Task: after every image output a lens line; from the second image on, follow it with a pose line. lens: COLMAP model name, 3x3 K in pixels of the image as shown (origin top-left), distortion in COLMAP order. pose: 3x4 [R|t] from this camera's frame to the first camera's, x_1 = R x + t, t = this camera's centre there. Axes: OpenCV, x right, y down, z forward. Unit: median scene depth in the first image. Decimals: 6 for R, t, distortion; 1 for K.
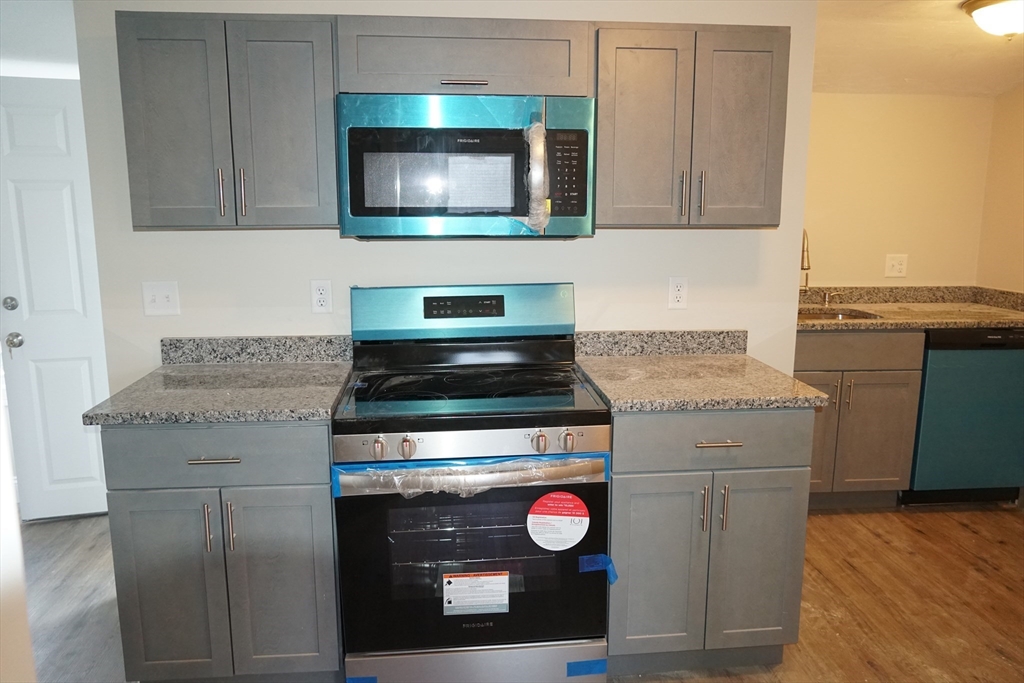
lens RADIAL K [[762.0, 0, 509.7], [0, 762.0, 341.8], [0, 0, 1]] dist [0.002340, 0.002059]
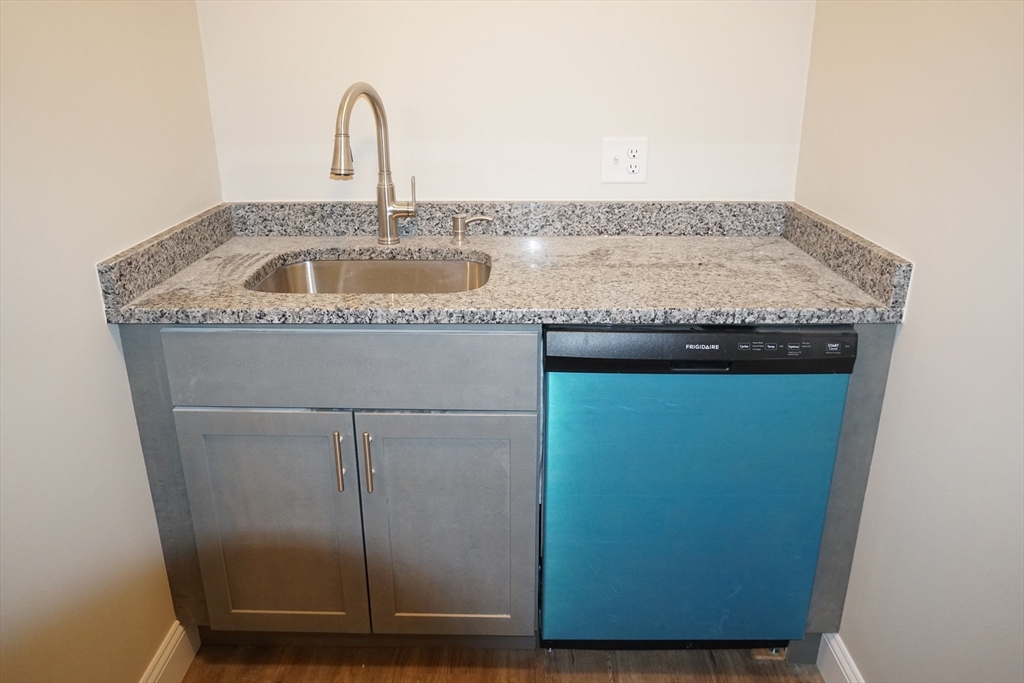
lens RADIAL K [[762.0, 0, 511.3], [0, 762.0, 352.0], [0, 0, 1]] dist [0.002340, 0.002059]
pose [[0.994113, 0.034167, -0.102821, 0.570003], [-0.013568, 0.980763, 0.194731, -0.084369], [0.107497, -0.192189, 0.975453, 0.568766]]
